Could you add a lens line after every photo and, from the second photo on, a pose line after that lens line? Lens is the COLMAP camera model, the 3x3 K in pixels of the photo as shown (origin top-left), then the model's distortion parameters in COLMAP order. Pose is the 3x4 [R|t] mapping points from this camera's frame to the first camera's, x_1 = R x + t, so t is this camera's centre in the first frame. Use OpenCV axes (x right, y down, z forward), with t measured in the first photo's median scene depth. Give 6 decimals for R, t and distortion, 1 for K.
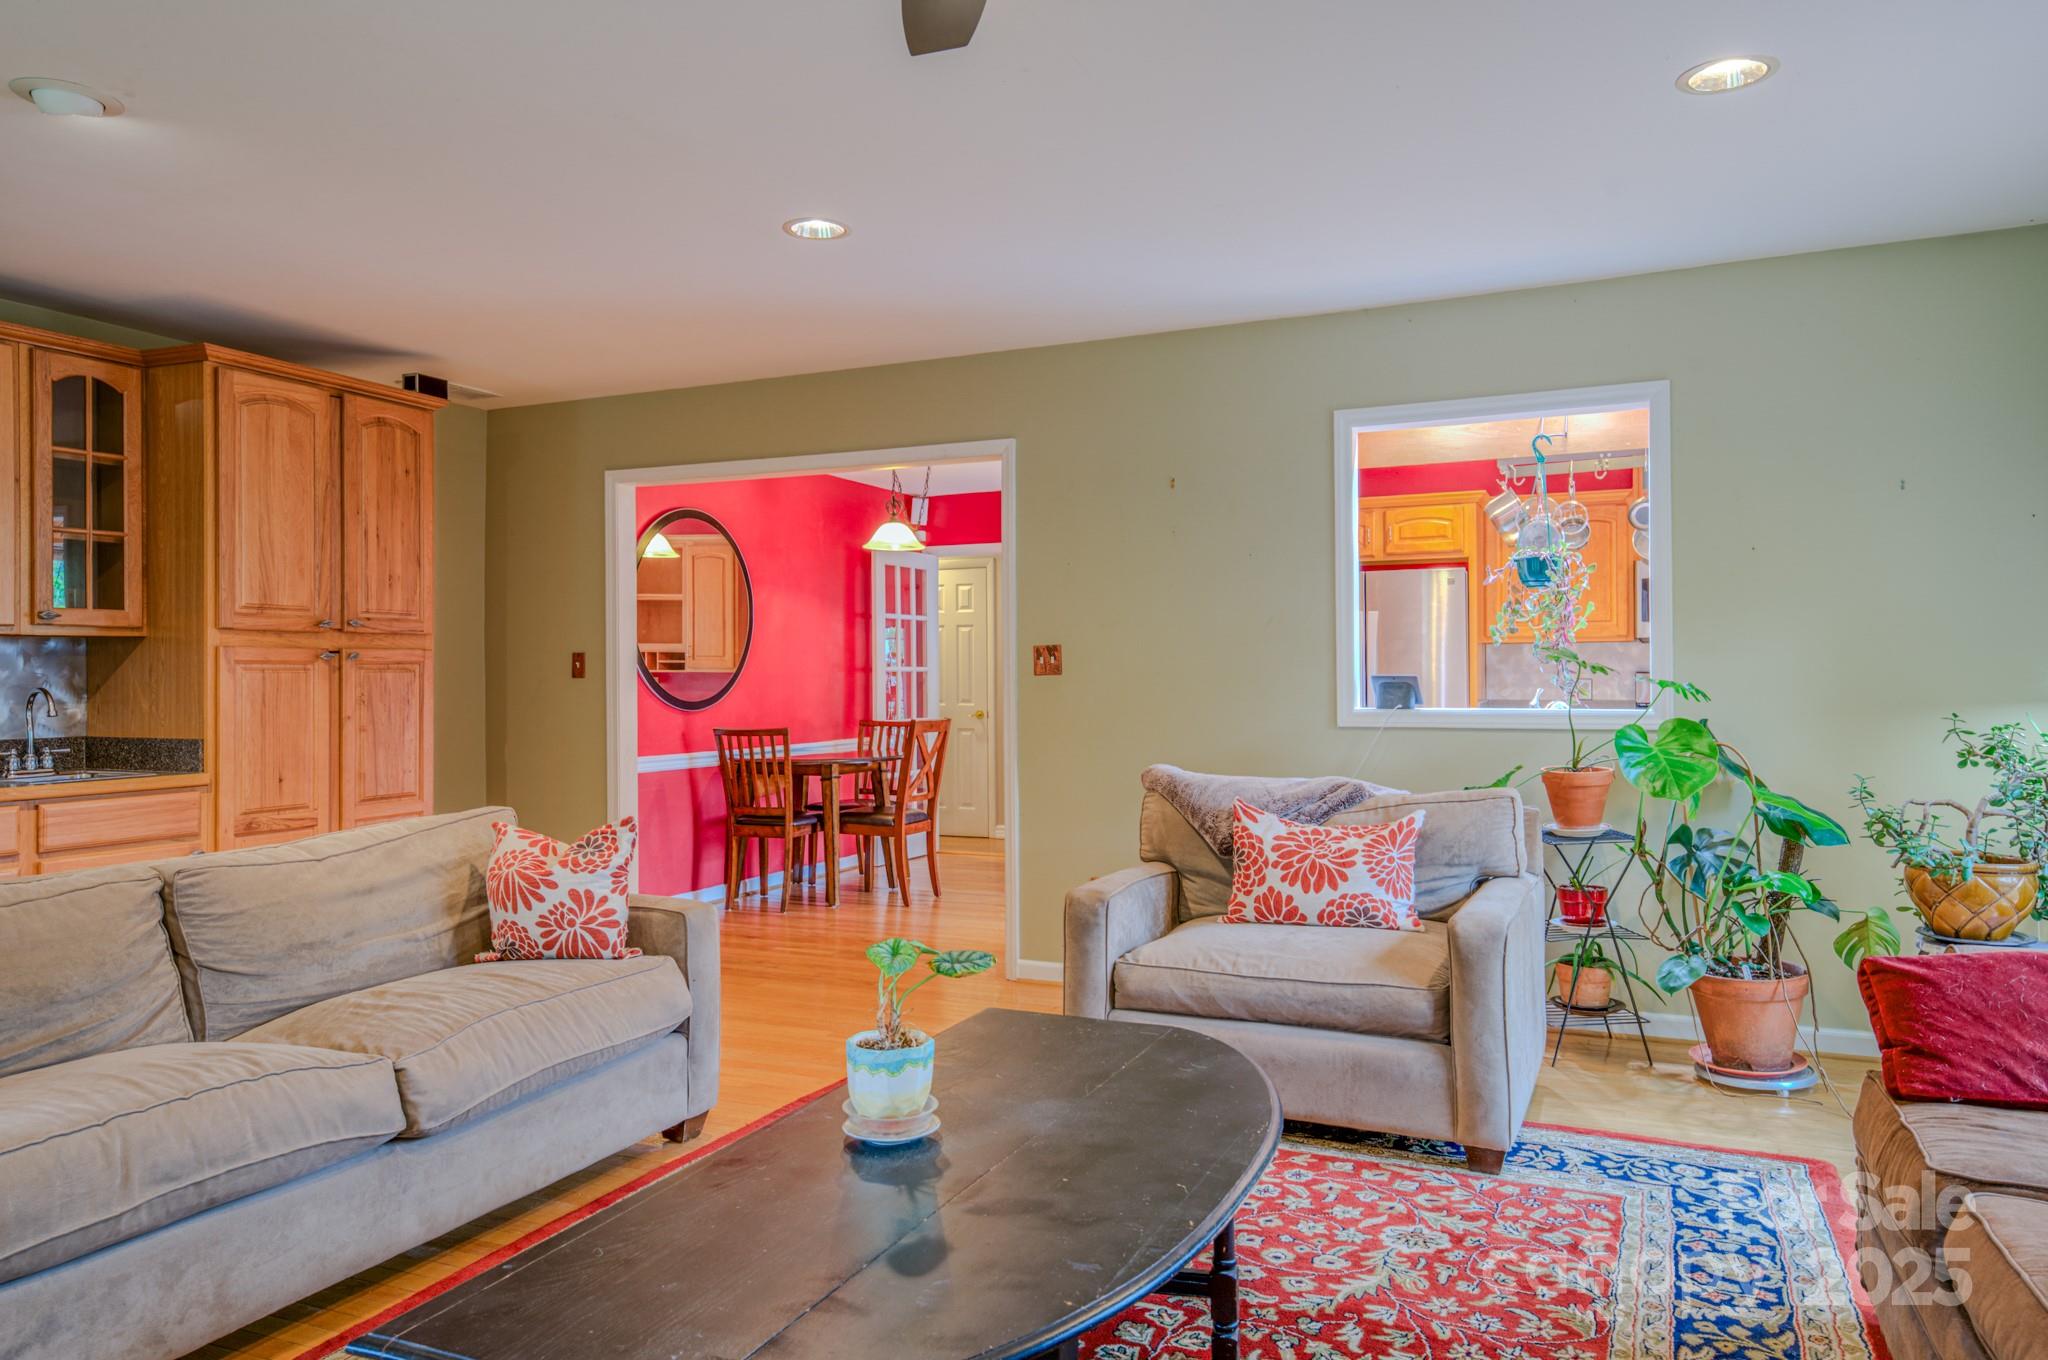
lens RADIAL K [[1340.7, 0, 1036.3], [0, 1340.7, 672.7], [0, 0, 1]] dist [0.027379, 0.002581]
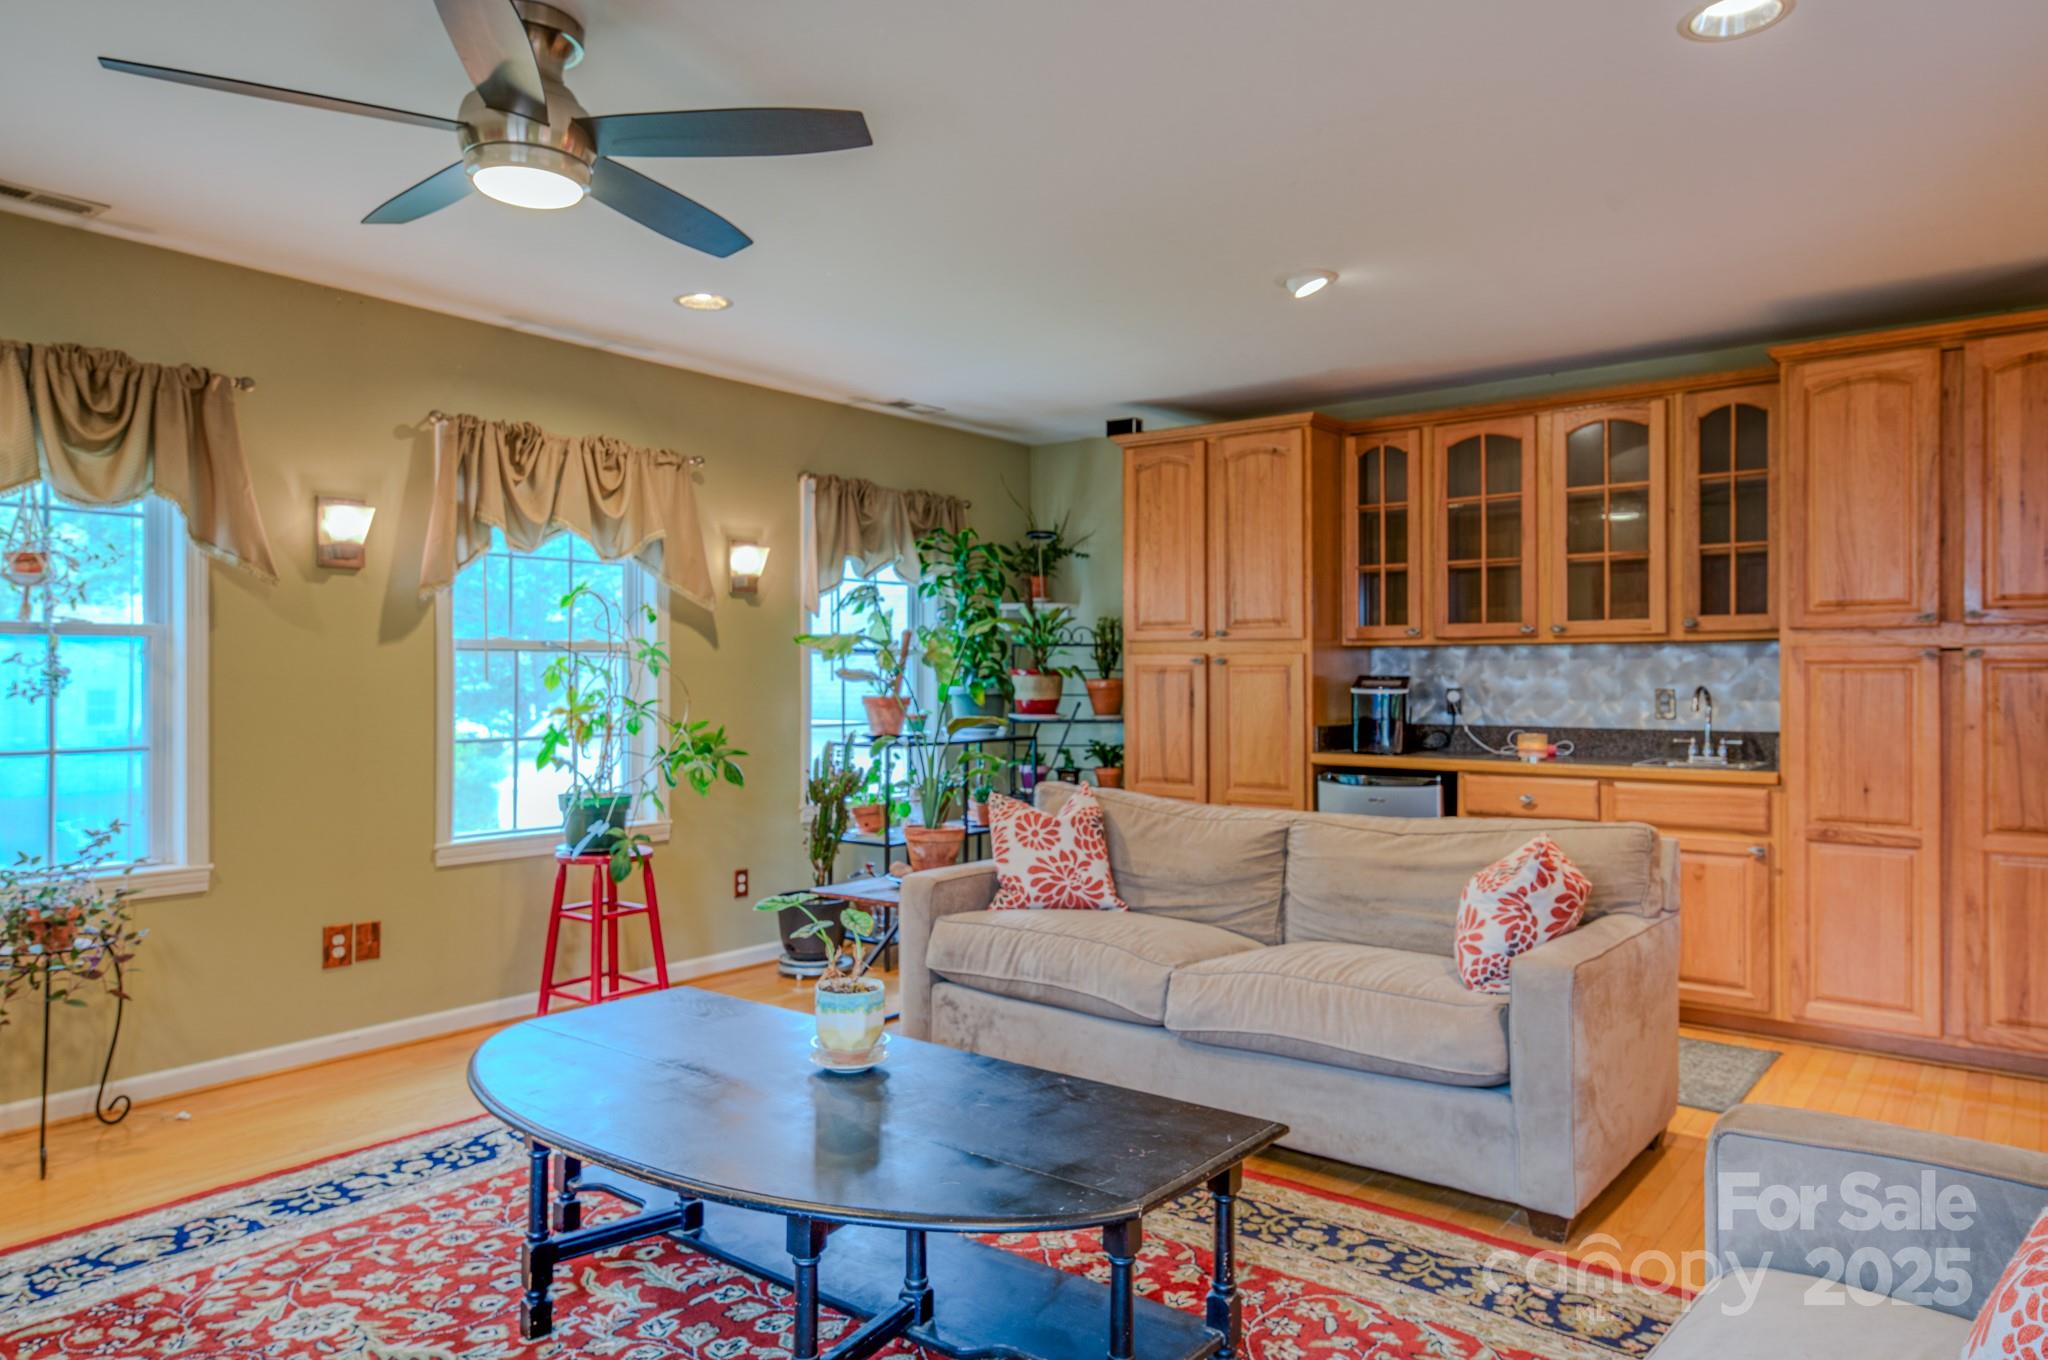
lens RADIAL K [[1340.7, 0, 1046.0], [0, 1340.7, 693.9], [0, 0, 1]] dist [0.027379, 0.002581]
pose [[-0.235637, 0.021211, -0.971610, 0.567646], [0.003126, 0.999773, 0.021068, -0.008793], [0.971836, 0.001927, -0.235650, 0.813472]]
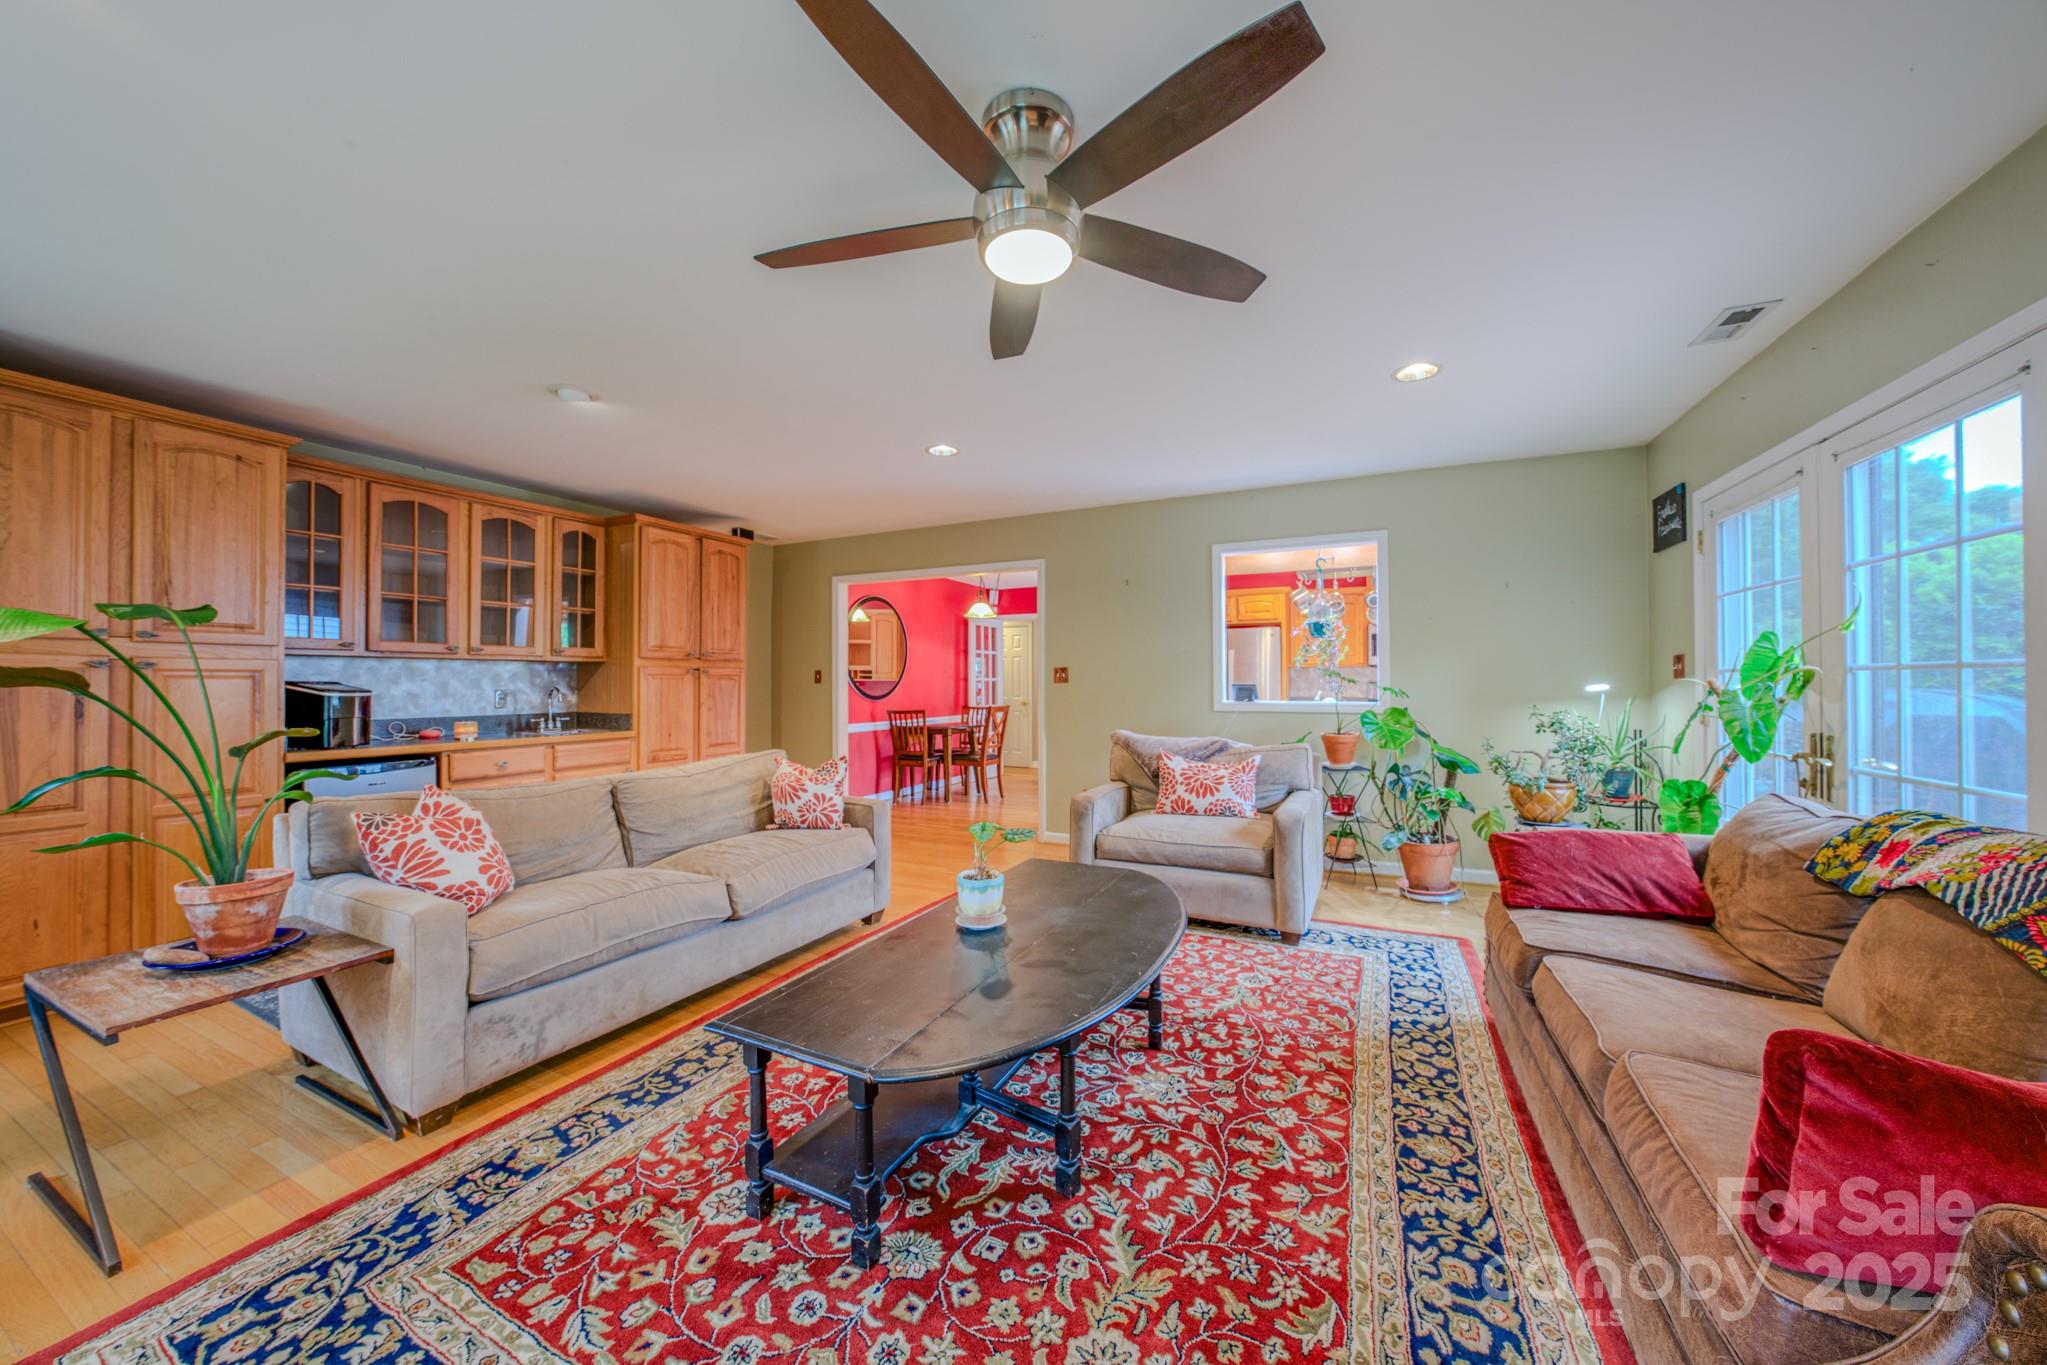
lens RADIAL K [[698.7, 0, 1035.6], [0, 698.7, 677.8], [0, 0, 1]] dist [-0.024673, 0.004268]
pose [[0.999674, 0.003921, -0.025226, -0.003770], [-0.004053, 0.999978, -0.005166, -0.000355], [0.025205, 0.005266, 0.999668, 0.008038]]
